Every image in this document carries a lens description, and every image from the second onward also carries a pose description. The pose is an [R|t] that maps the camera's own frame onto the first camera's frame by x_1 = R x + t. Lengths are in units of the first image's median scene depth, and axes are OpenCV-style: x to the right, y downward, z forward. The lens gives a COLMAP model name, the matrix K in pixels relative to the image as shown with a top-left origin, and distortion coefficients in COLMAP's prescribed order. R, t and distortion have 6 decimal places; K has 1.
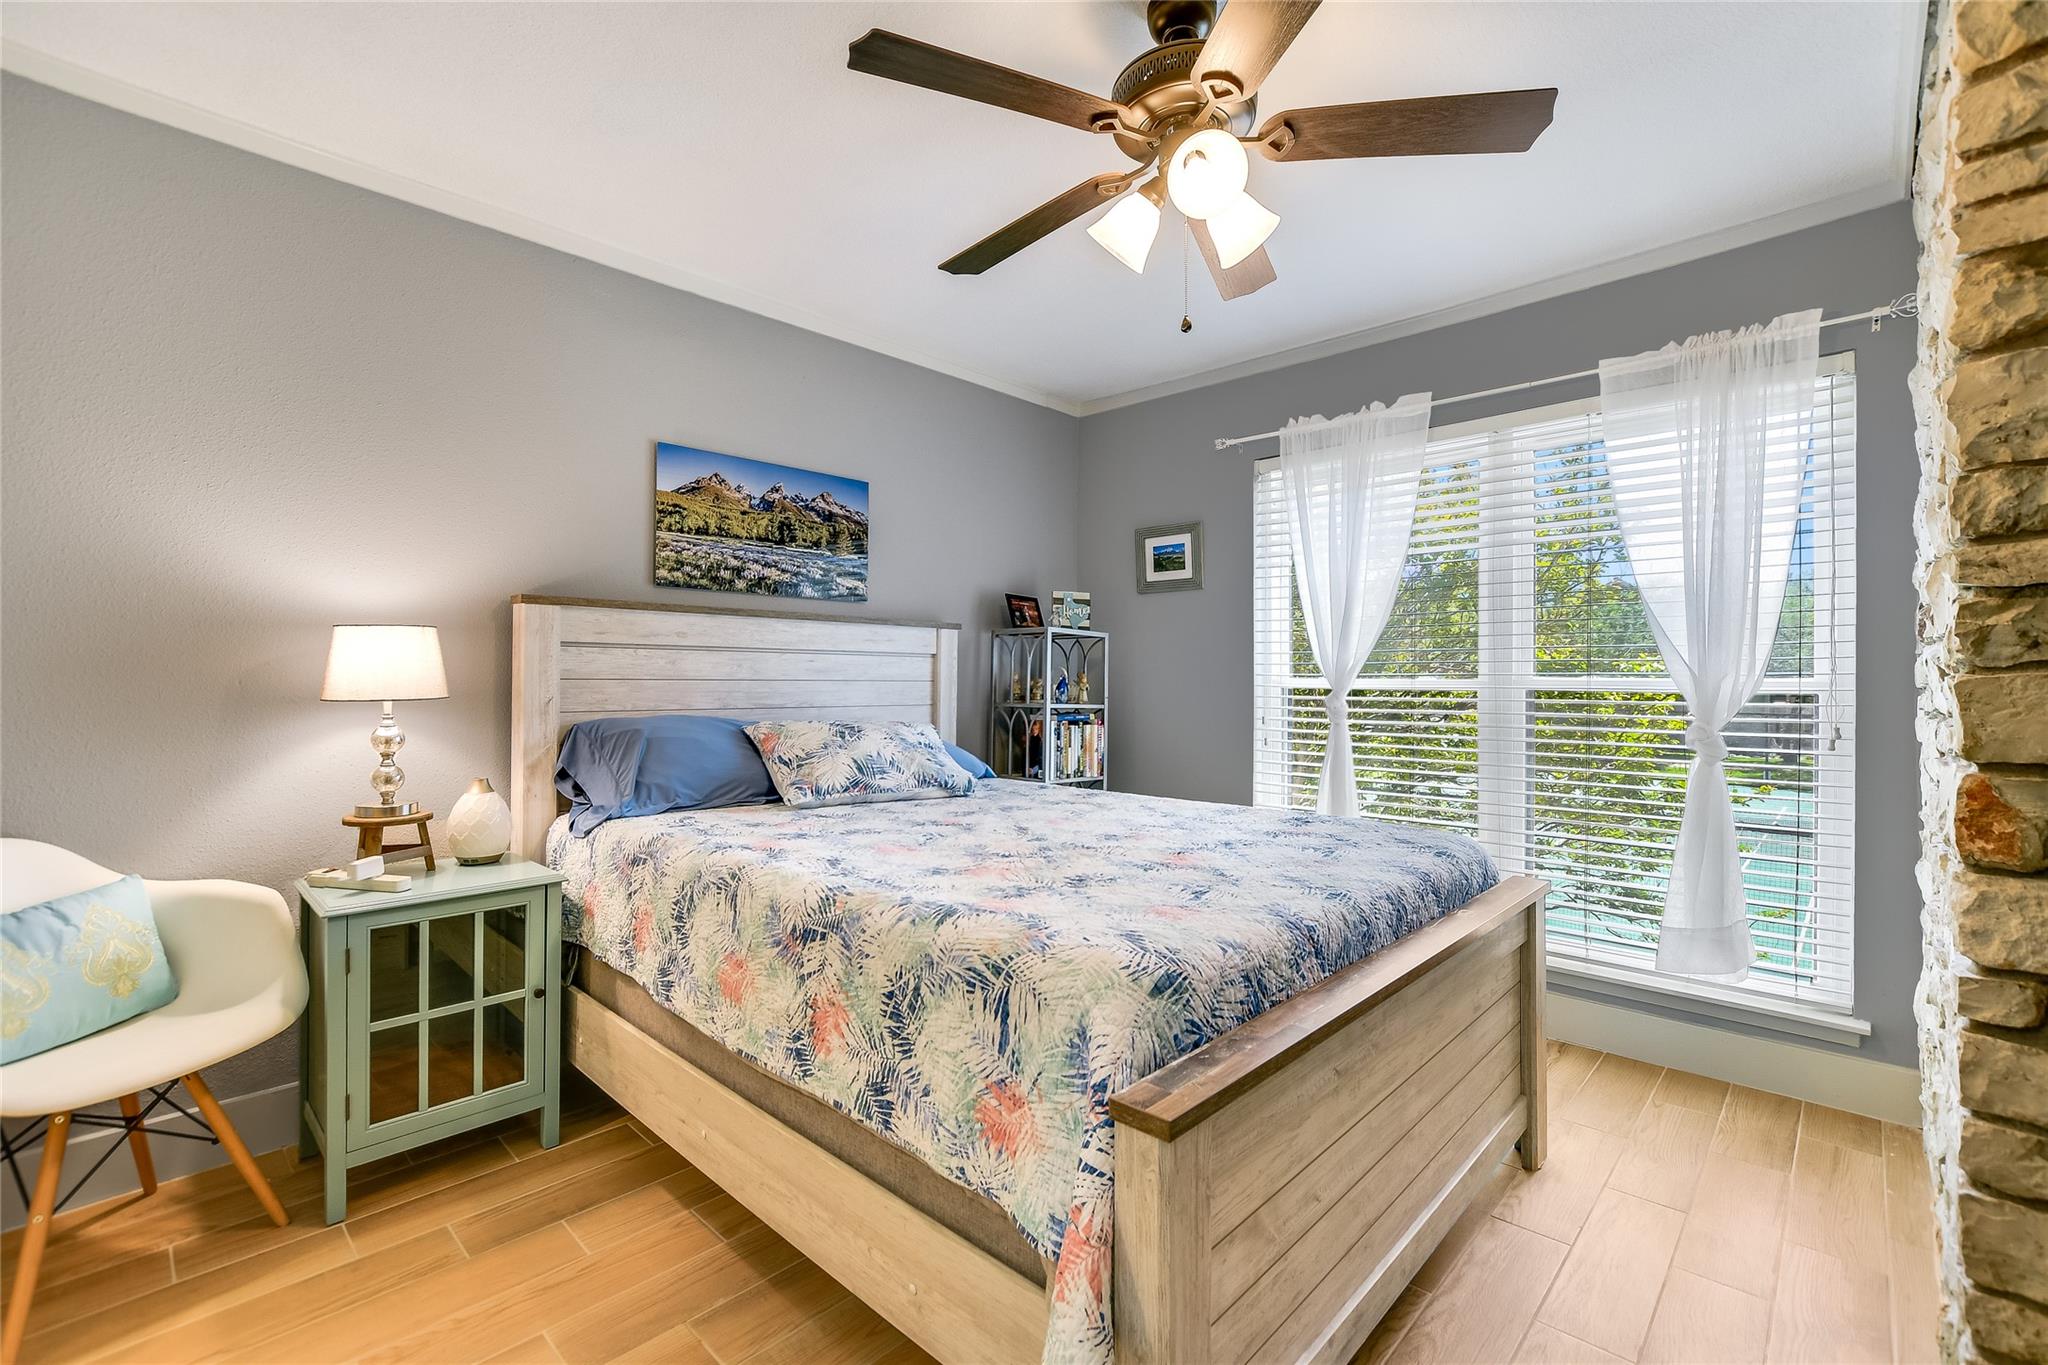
lens RADIAL K [[889.5, 0, 988.7], [0, 889.5, 671.2], [0, 0, 1]] dist [-0.035005, 0.019043]
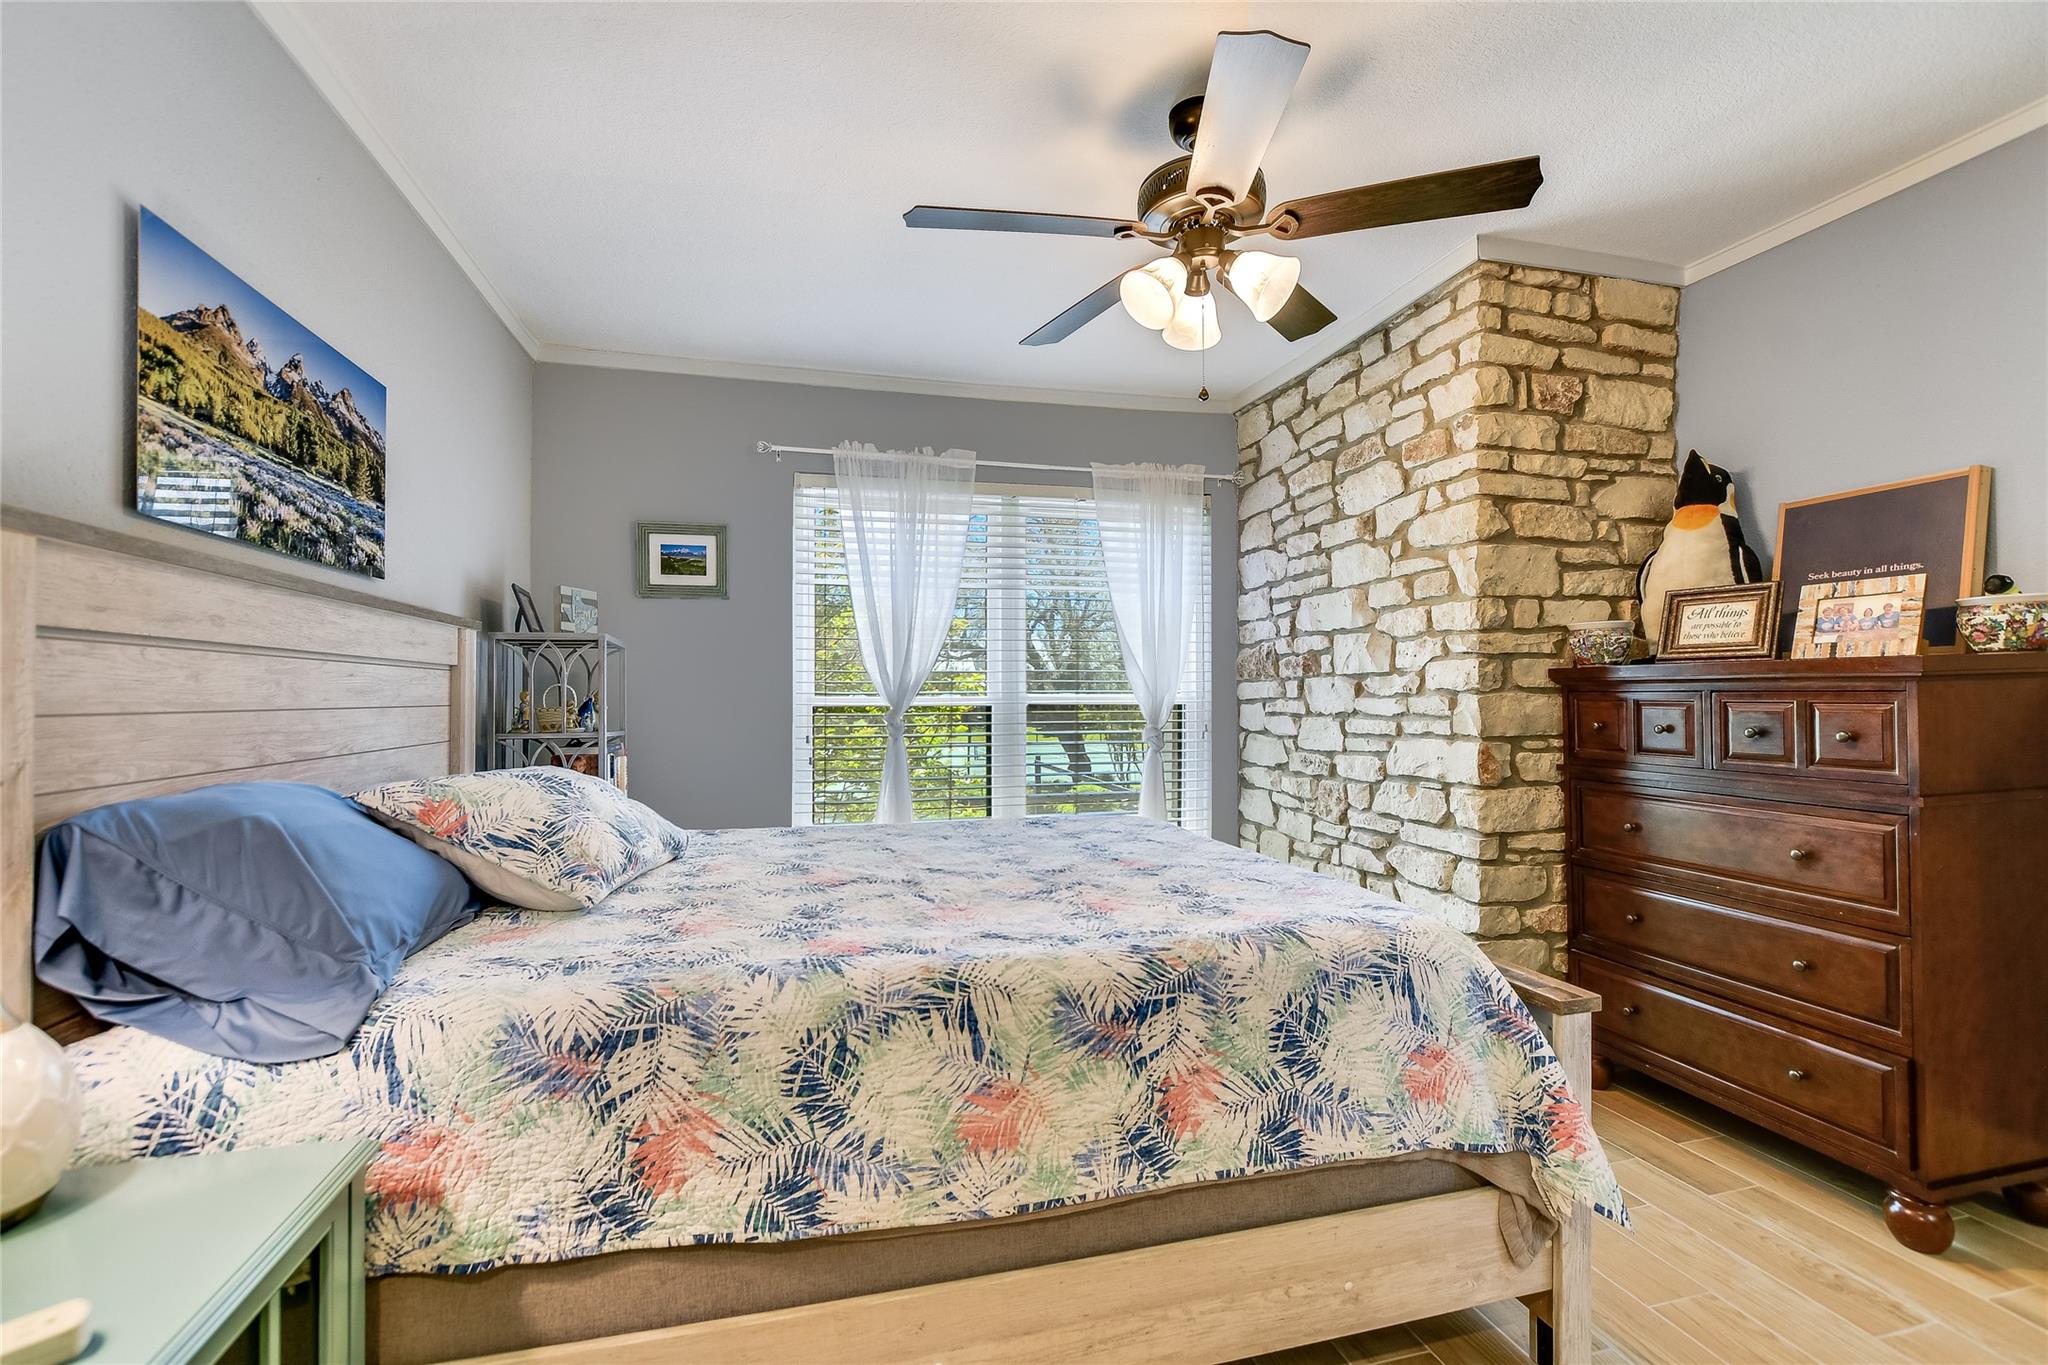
lens RADIAL K [[898.9, 0, 1021.8], [0, 898.9, 698.5], [0, 0, 1]] dist [-0.014937, 0.000143]
pose [[0.513778, -0.010640, 0.857857, -0.533652], [-0.002908, 0.999896, 0.014144, -0.006032], [-0.857918, -0.009762, 0.513694, 0.355190]]
